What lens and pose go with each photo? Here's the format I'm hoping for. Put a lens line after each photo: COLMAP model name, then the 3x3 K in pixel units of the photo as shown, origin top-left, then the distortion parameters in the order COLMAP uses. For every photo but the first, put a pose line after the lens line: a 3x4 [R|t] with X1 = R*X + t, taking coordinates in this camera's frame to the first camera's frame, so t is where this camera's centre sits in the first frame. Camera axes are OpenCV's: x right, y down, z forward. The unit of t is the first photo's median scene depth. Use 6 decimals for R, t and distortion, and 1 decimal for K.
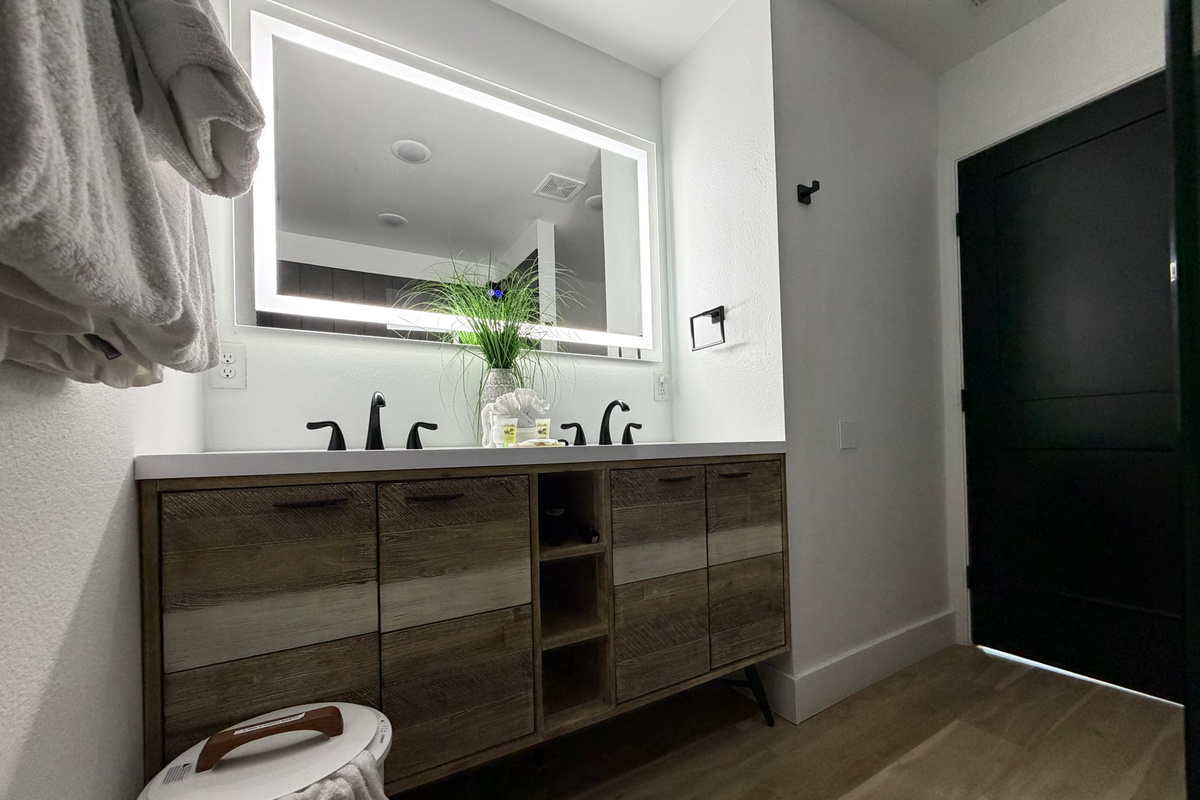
lens RADIAL K [[473.1, 0, 581.6], [0, 473.1, 429.9], [0, 0, 1]] dist [0.004580, -0.001108]
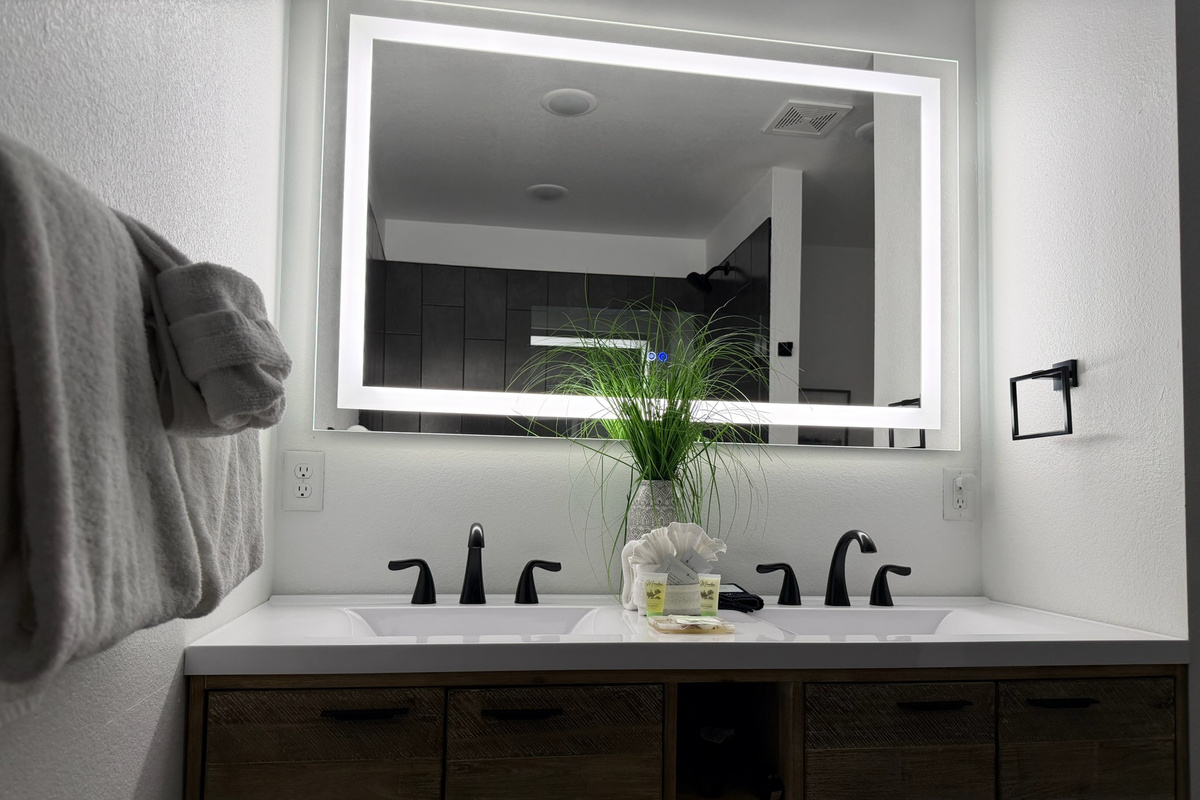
lens RADIAL K [[848.6, 0, 602.9], [0, 848.6, 409.6], [0, 0, 1]] dist [0.042020, -0.041812]
pose [[0.936147, 0.017503, -0.351172, 0.177811], [-0.031454, 0.998925, -0.034061, -0.198821], [0.350198, 0.042932, 0.935691, -0.121588]]
